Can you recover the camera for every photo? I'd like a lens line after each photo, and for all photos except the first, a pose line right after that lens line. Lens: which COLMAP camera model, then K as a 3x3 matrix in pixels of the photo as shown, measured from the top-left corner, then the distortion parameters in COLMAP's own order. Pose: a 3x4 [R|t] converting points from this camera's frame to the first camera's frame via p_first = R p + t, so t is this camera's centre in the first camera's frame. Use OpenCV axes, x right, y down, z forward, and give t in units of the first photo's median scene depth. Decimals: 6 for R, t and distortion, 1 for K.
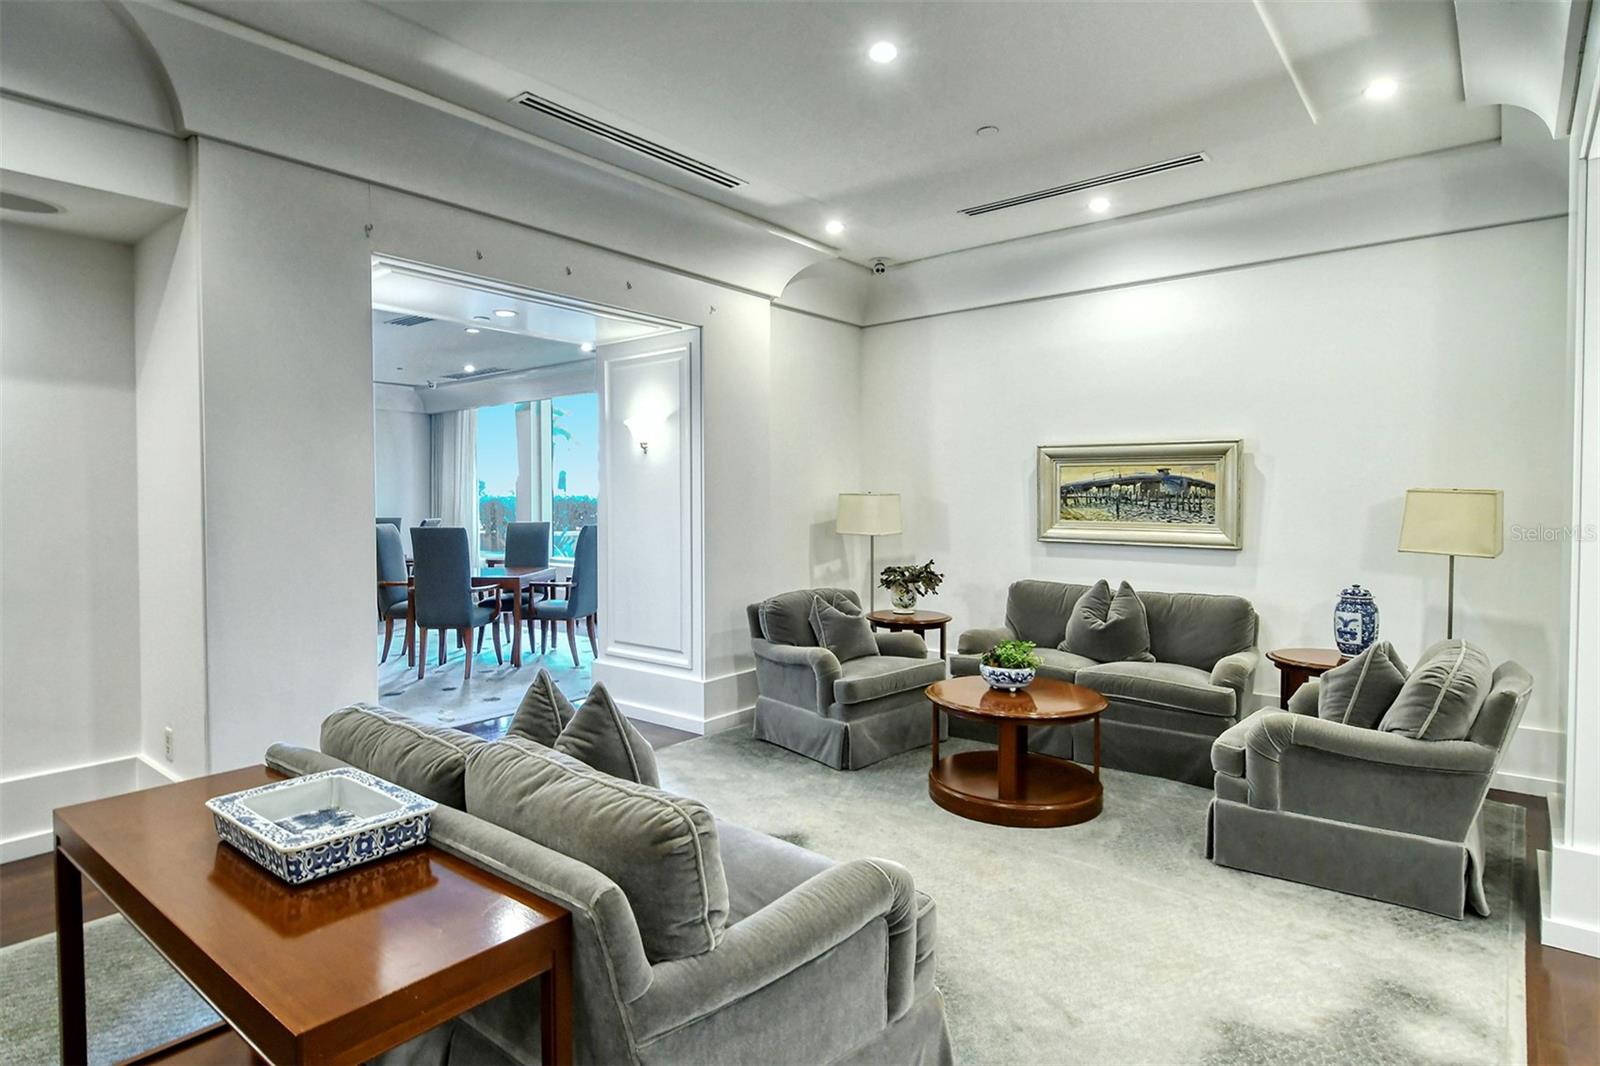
lens RADIAL K [[887.4, 0, 800.0], [0, 887.4, 533.0], [0, 0, 1]] dist [0.002597, 0.000358]
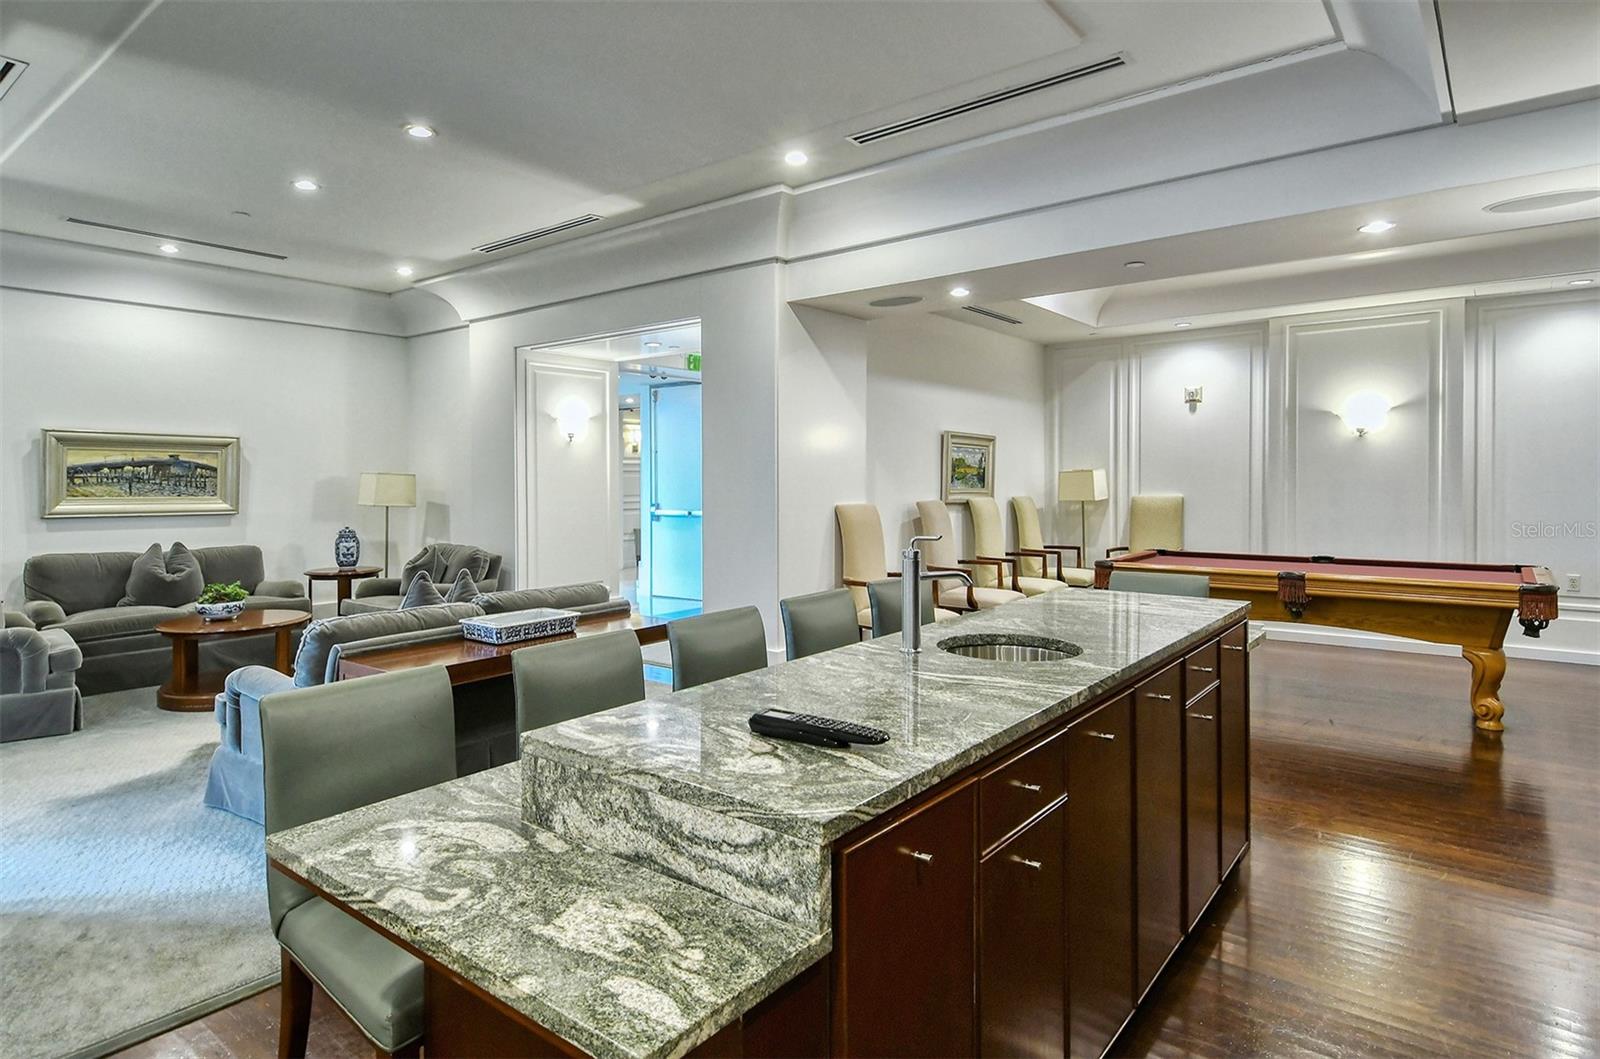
lens RADIAL K [[887.4, 0, 800.0], [0, 887.4, 529.5], [0, 0, 1]] dist [0.002597, 0.000358]
pose [[-0.030993, -0.055225, 0.997993, -0.903435], [0.044970, 0.997384, 0.056588, 0.003672], [-0.998507, 0.046634, -0.028428, 0.130149]]
